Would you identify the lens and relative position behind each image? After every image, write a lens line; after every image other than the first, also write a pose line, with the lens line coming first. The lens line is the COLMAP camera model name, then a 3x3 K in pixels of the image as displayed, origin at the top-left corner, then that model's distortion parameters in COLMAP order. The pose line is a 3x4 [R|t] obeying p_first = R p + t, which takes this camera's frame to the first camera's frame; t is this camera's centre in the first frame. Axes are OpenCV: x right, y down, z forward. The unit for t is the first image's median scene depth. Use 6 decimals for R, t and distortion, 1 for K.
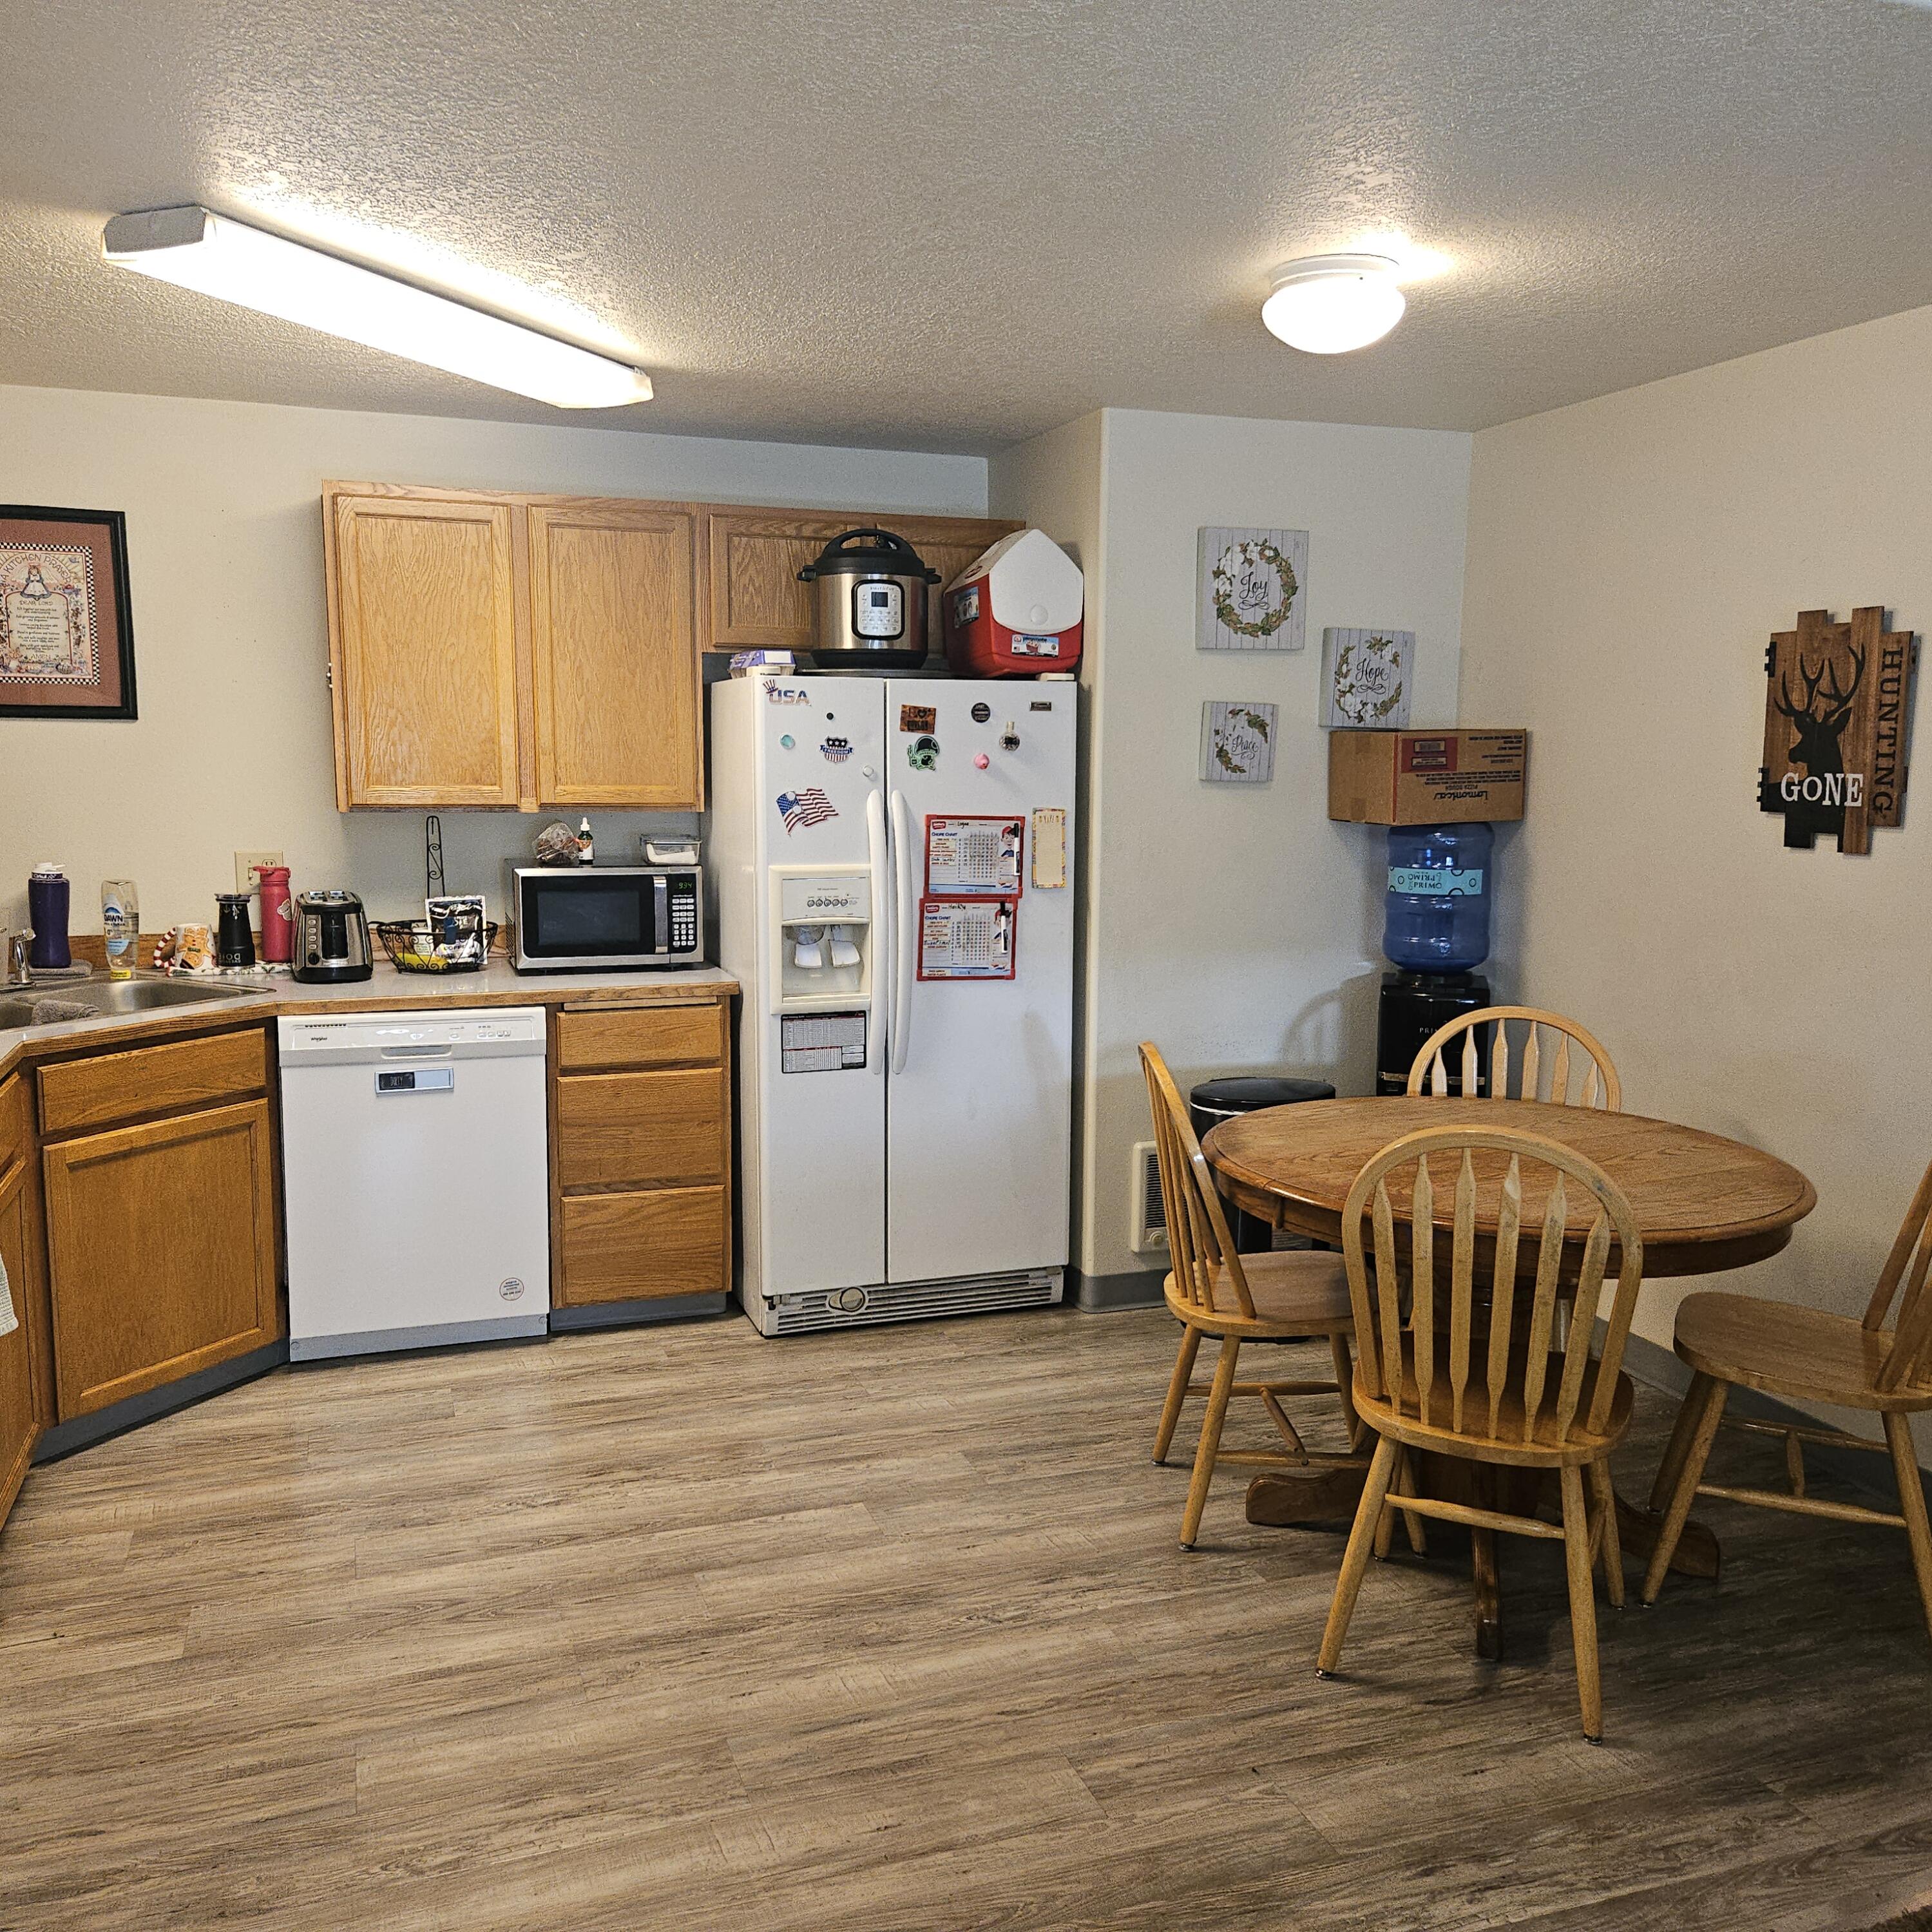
lens RADIAL K [[1744.9, 0, 965.2], [0, 1744.9, 966.4], [0, 0, 1]] dist [0.069123, -0.060117]
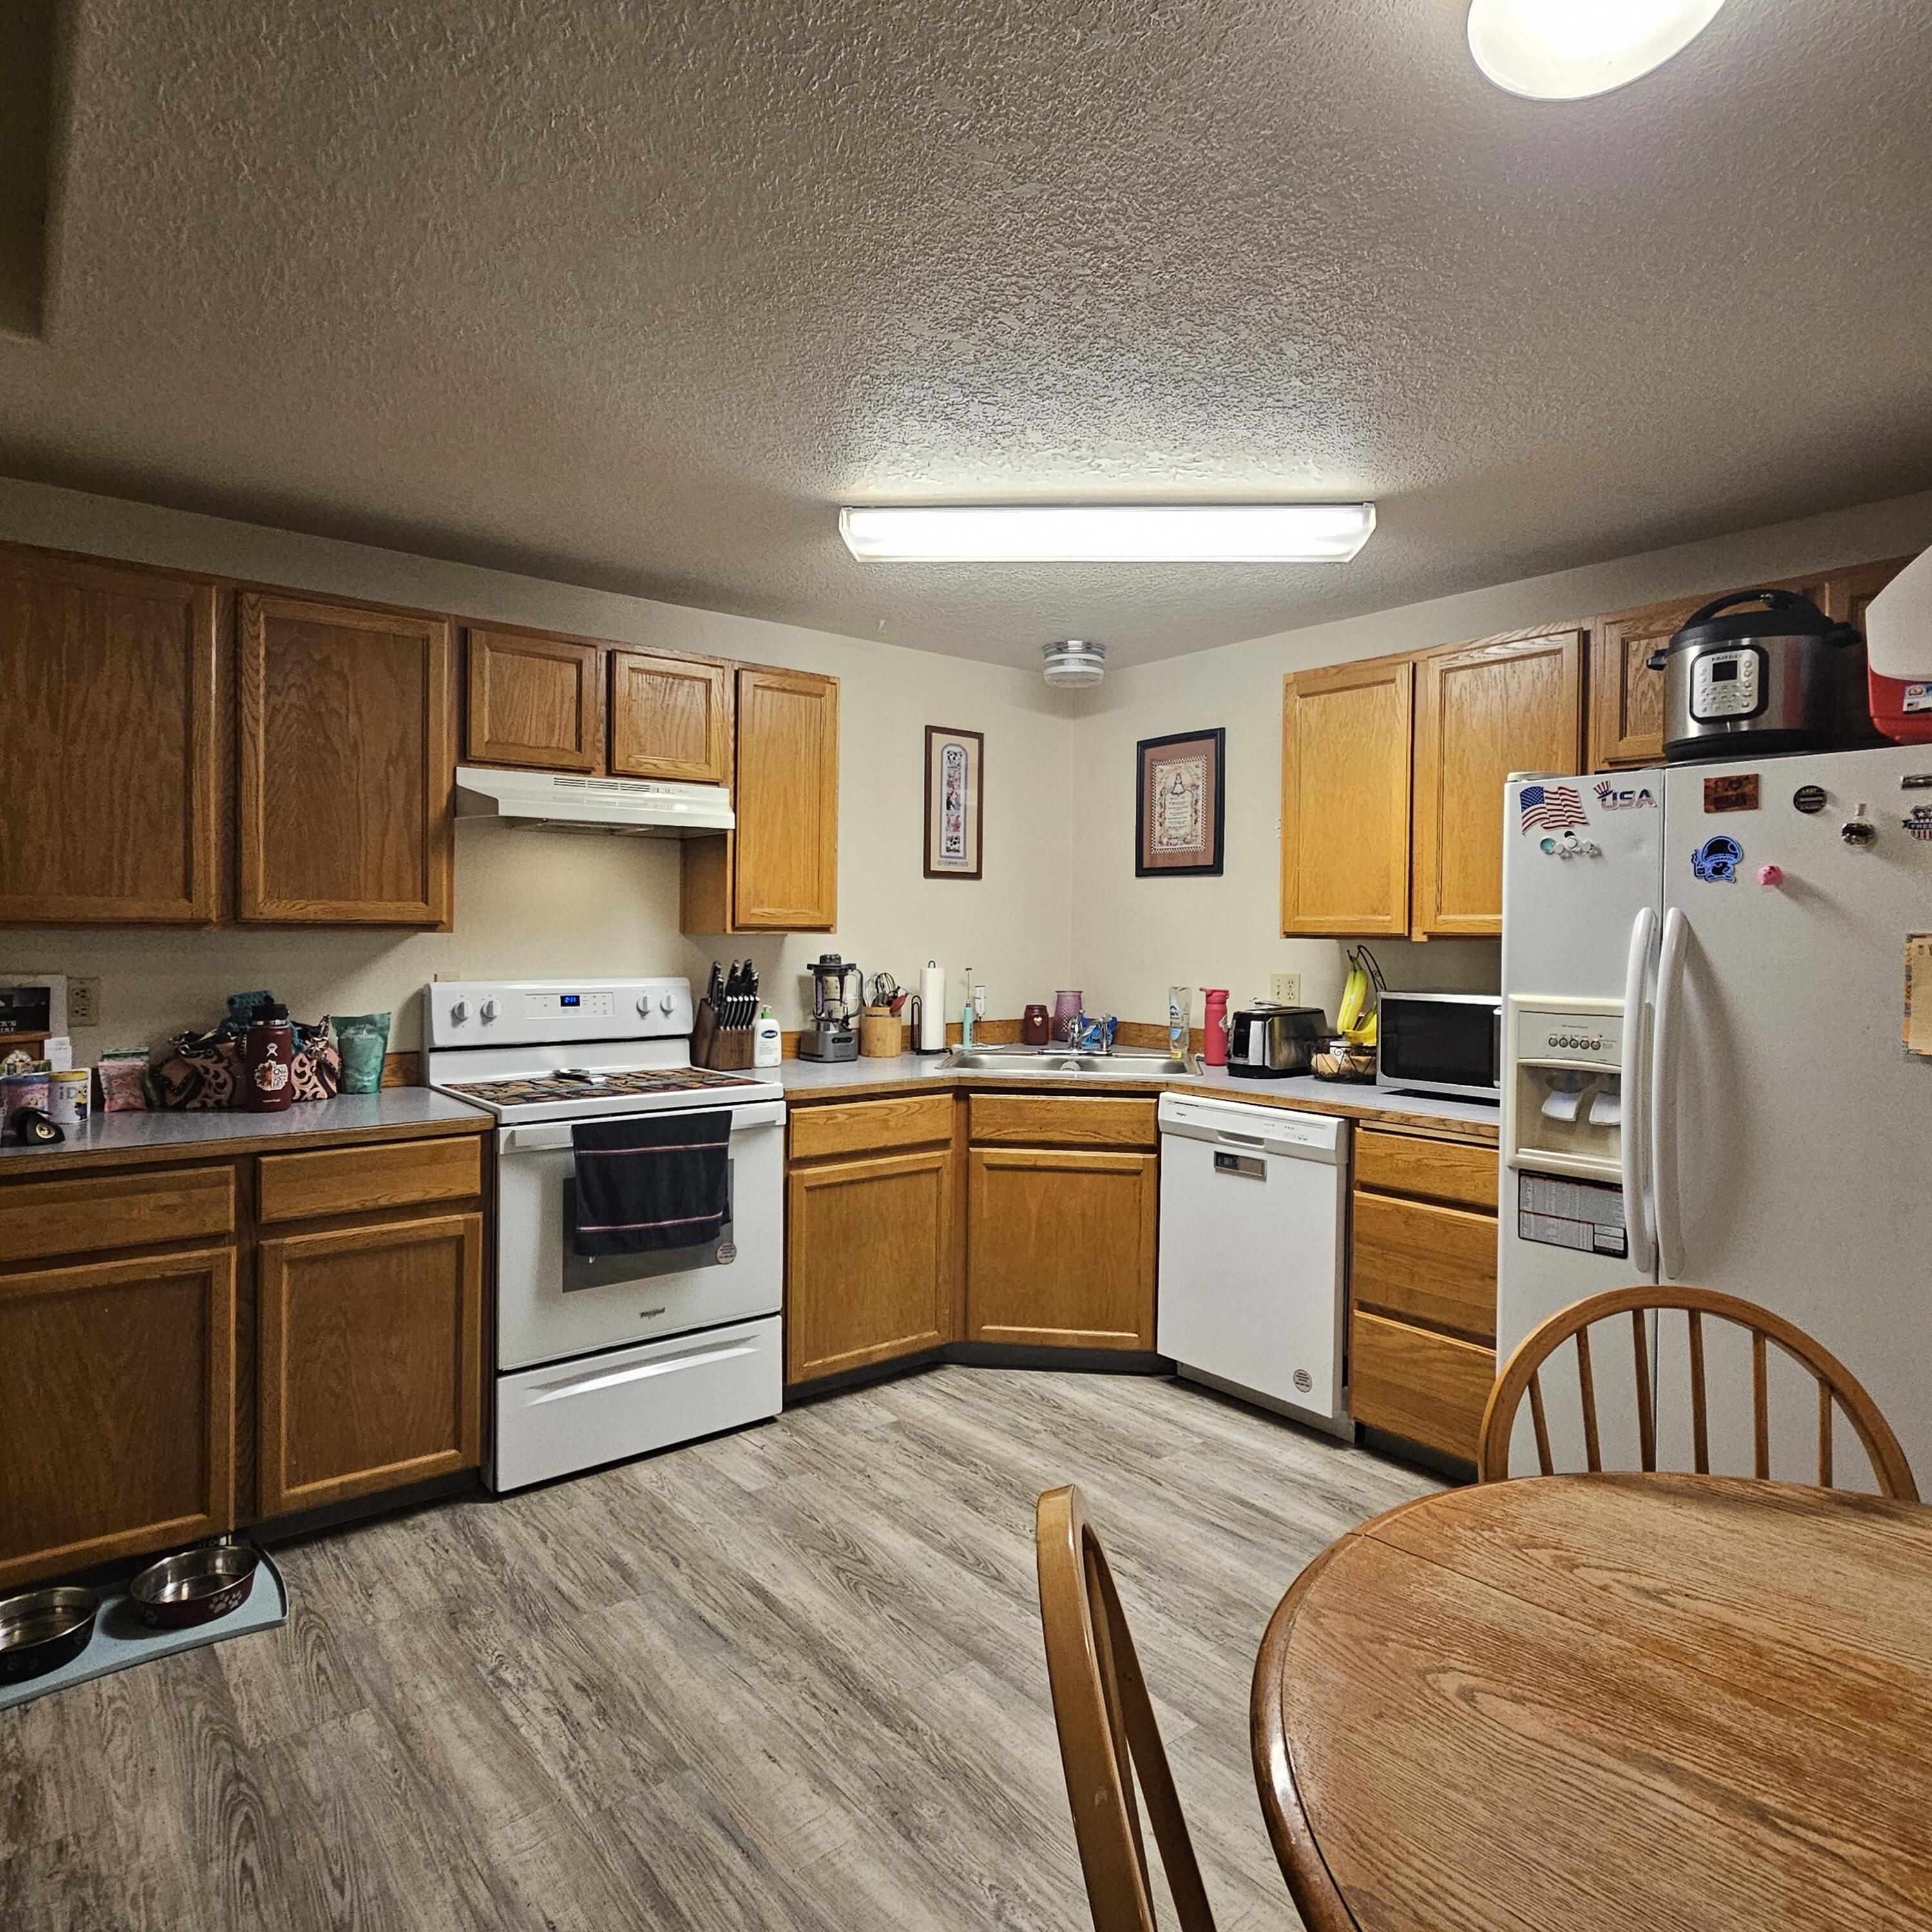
lens RADIAL K [[1206.7, 0, 955.8], [0, 1206.7, 937.0], [0, 0, 1]] dist [-0.005220, -0.007428]
pose [[0.327983, -0.000916, -0.944683, 0.364843], [-0.129827, 0.990467, -0.046035, -0.021933], [0.935720, 0.137744, 0.324738, 0.530101]]
